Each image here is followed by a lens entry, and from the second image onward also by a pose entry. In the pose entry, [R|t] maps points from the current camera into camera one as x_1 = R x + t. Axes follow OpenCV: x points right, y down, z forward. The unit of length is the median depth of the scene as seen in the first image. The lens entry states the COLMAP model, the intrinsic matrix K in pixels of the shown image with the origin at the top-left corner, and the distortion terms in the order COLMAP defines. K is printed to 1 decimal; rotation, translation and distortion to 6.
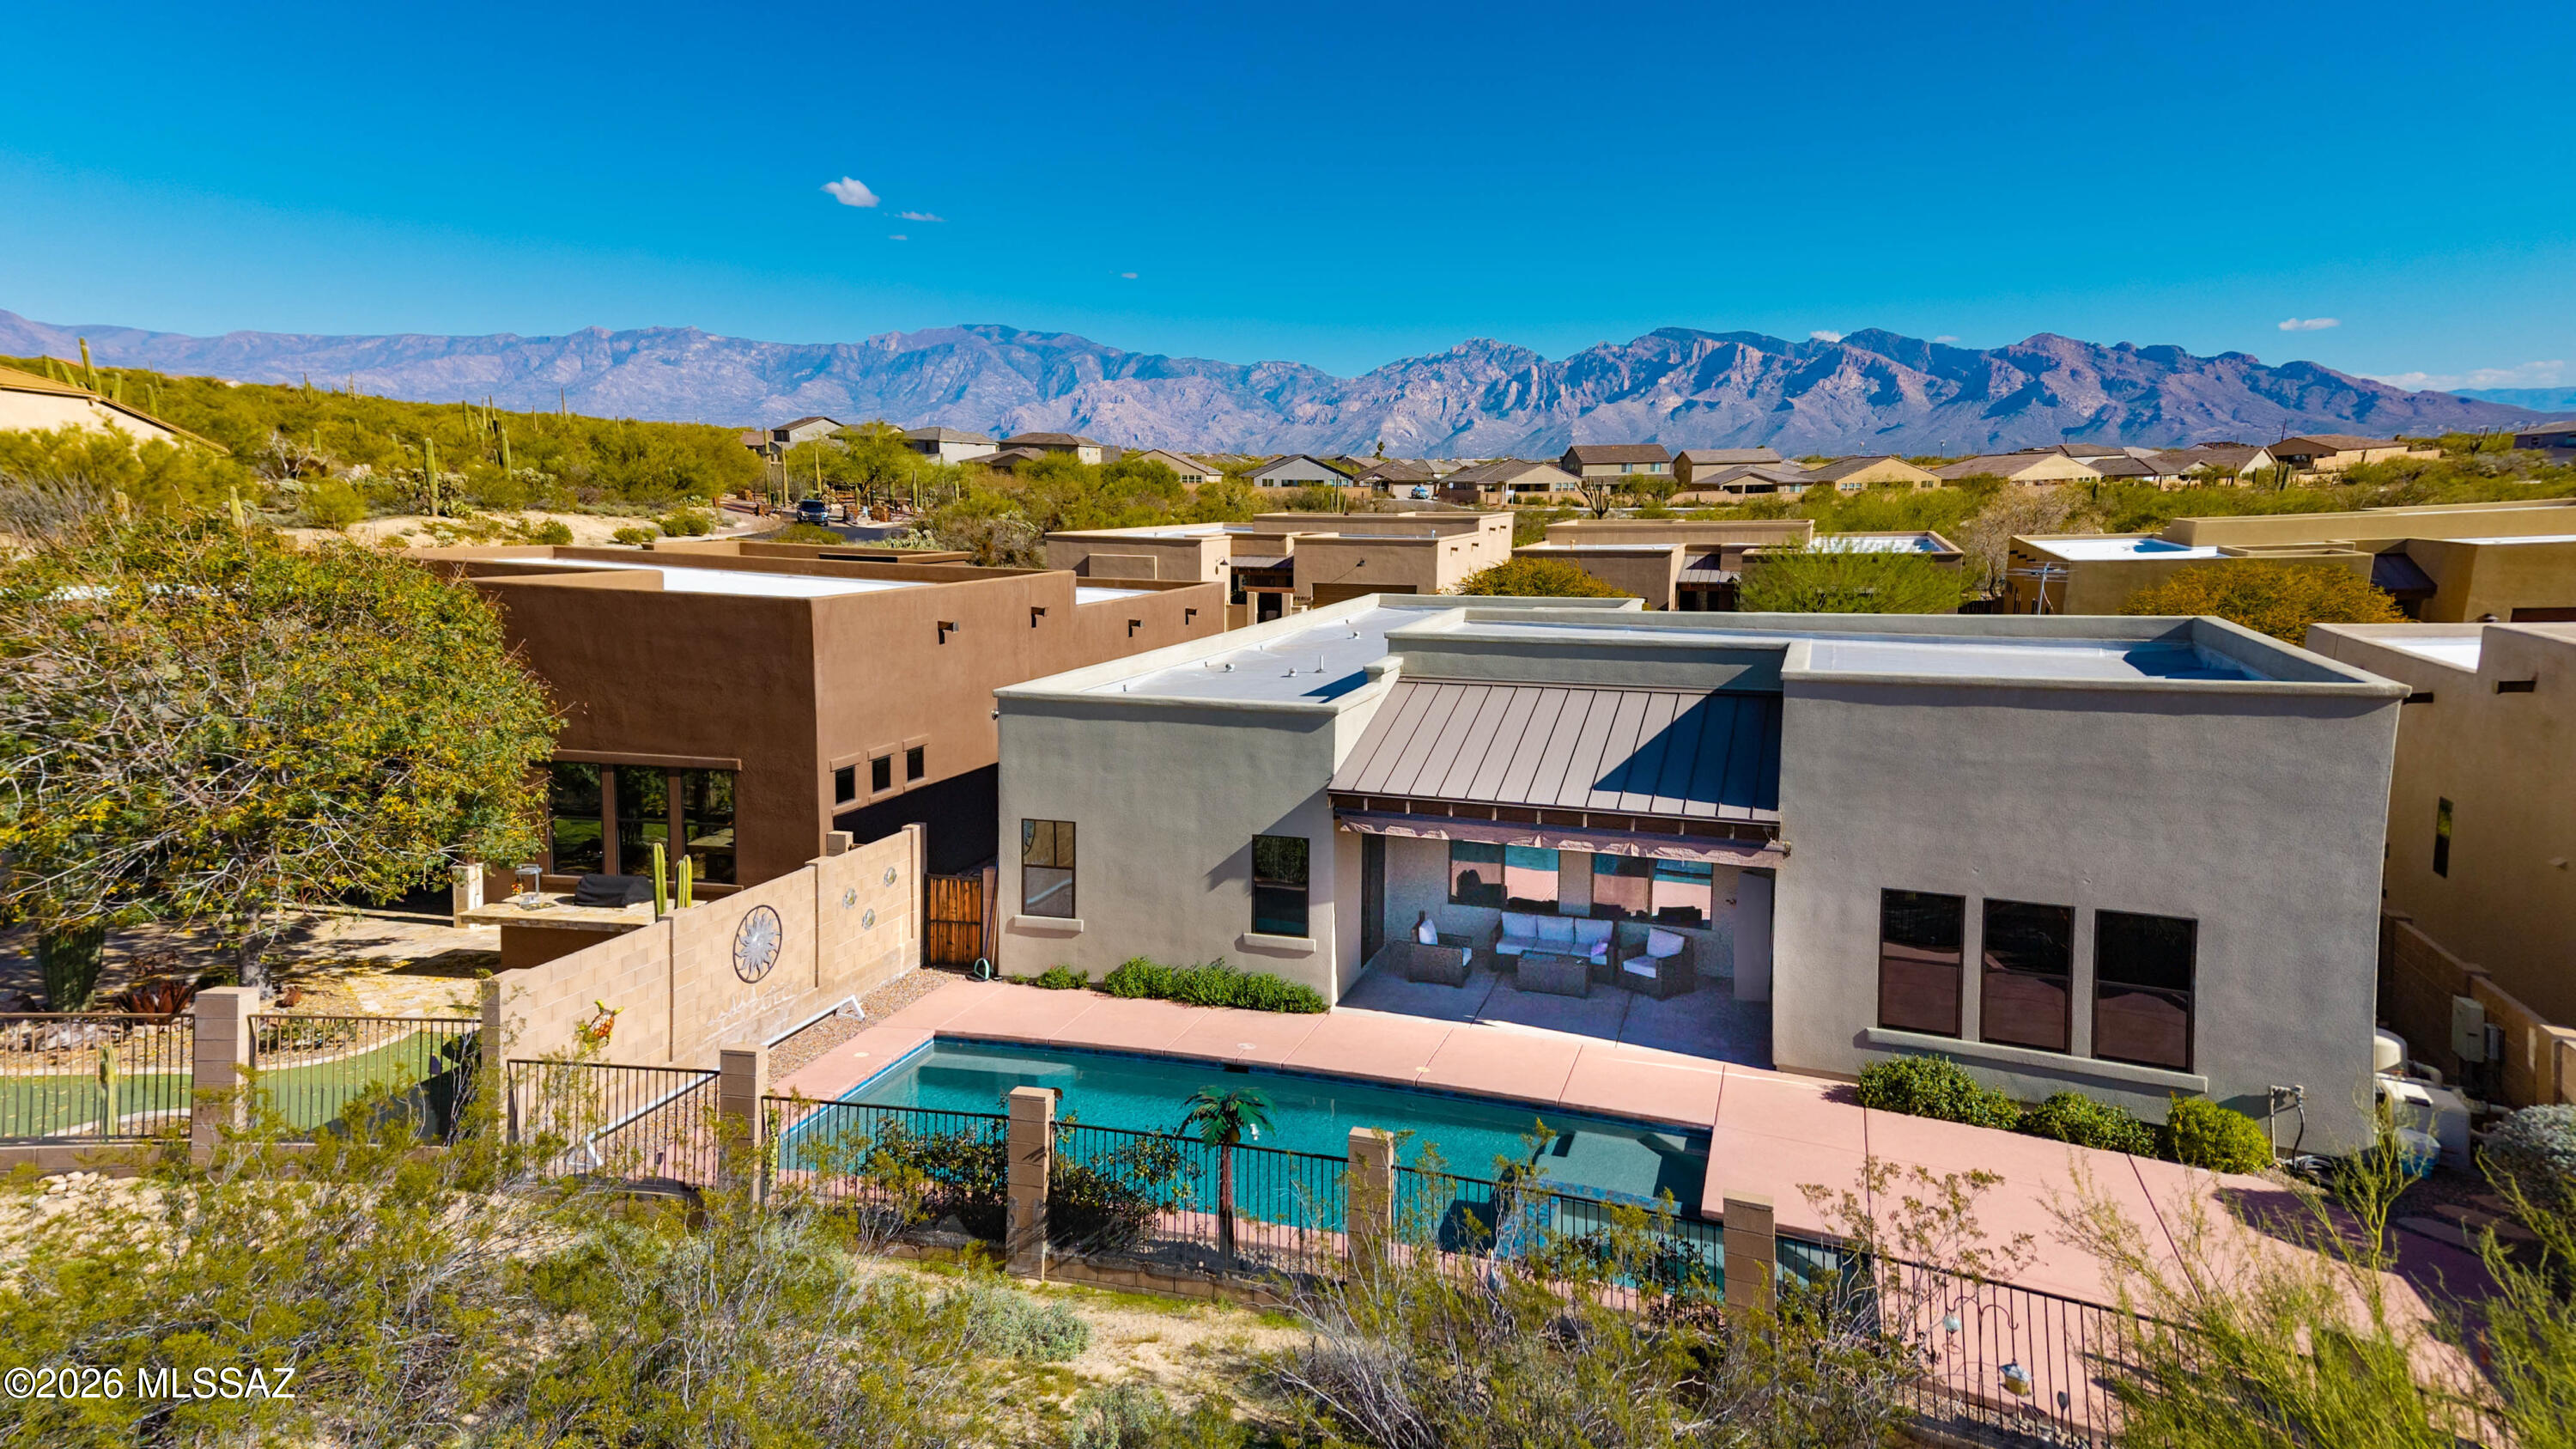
lens RADIAL K [[1729.7, 0, 1288.0], [0, 1729.7, 724.5], [0, 0, 1]] dist [0.645853, 0.000127]
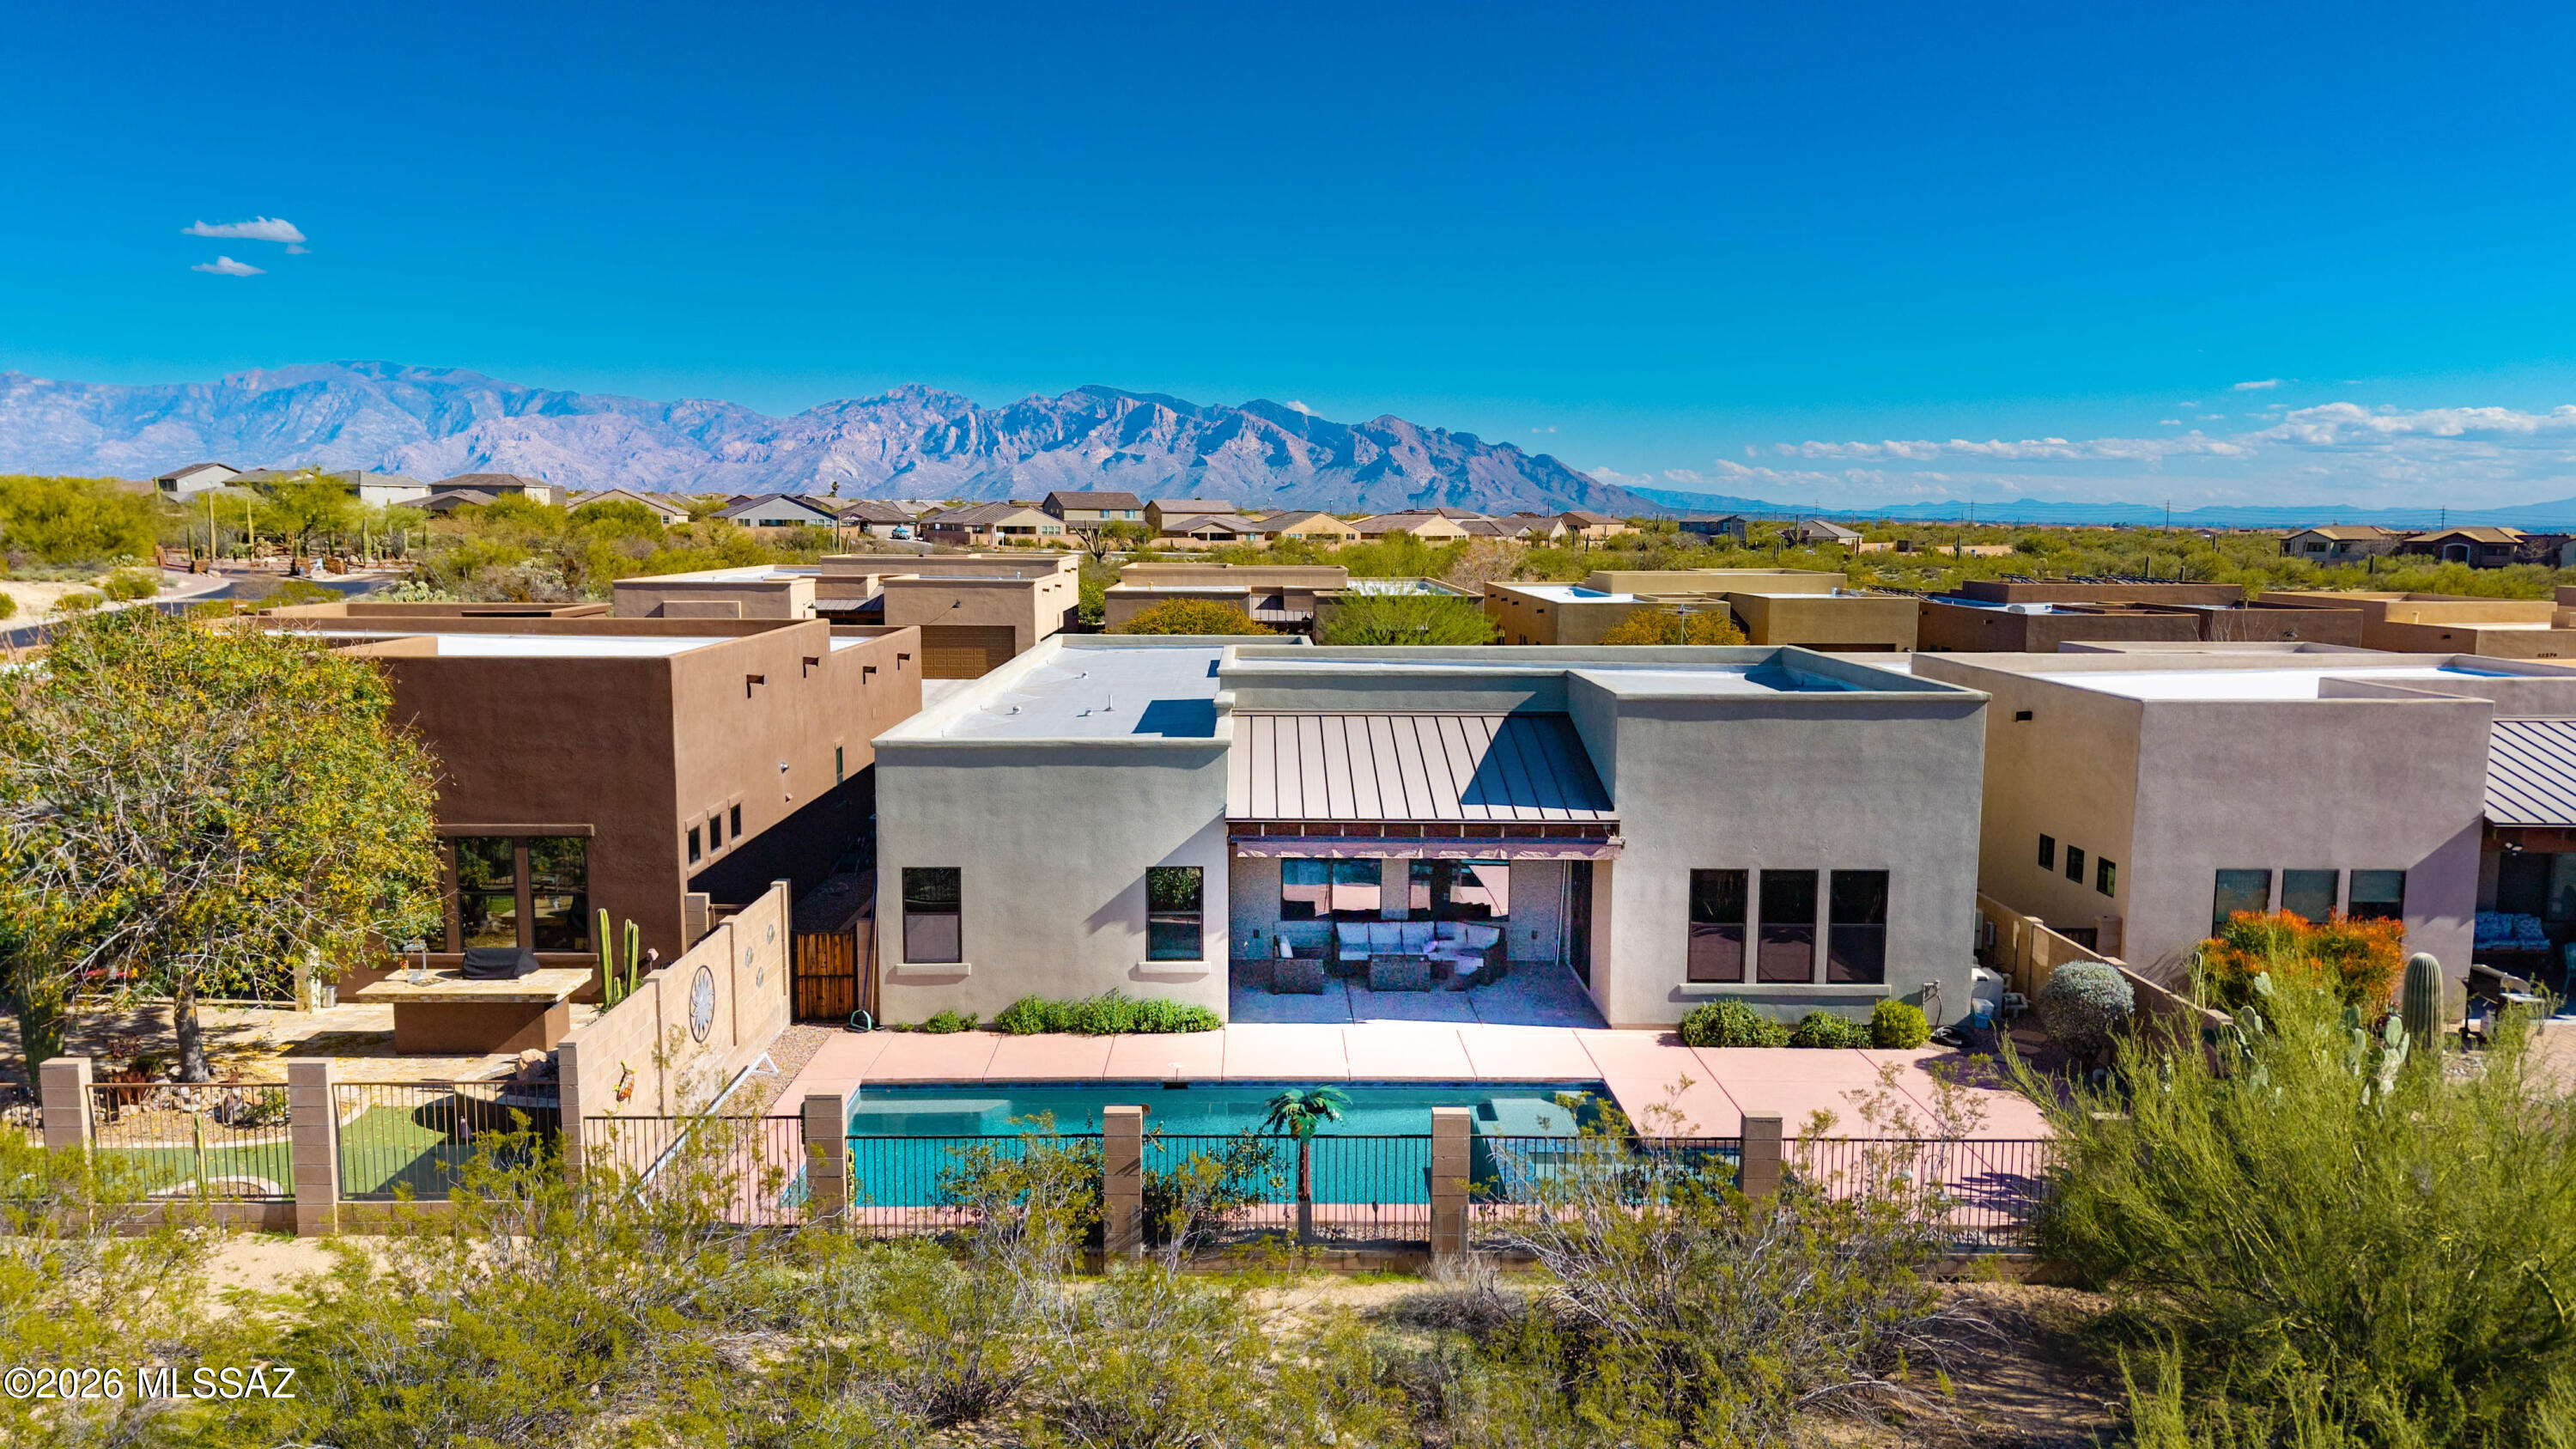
lens RADIAL K [[1745.8, 0, 1288.0], [0, 1745.8, 724.5], [0, 0, 1]] dist [0.090358, -0.006112]
pose [[0.952428, -0.042538, 0.301781, -0.238635], [0.049090, 0.998694, -0.014156, -0.002612], [-0.300785, 0.028297, 0.953272, -0.017441]]
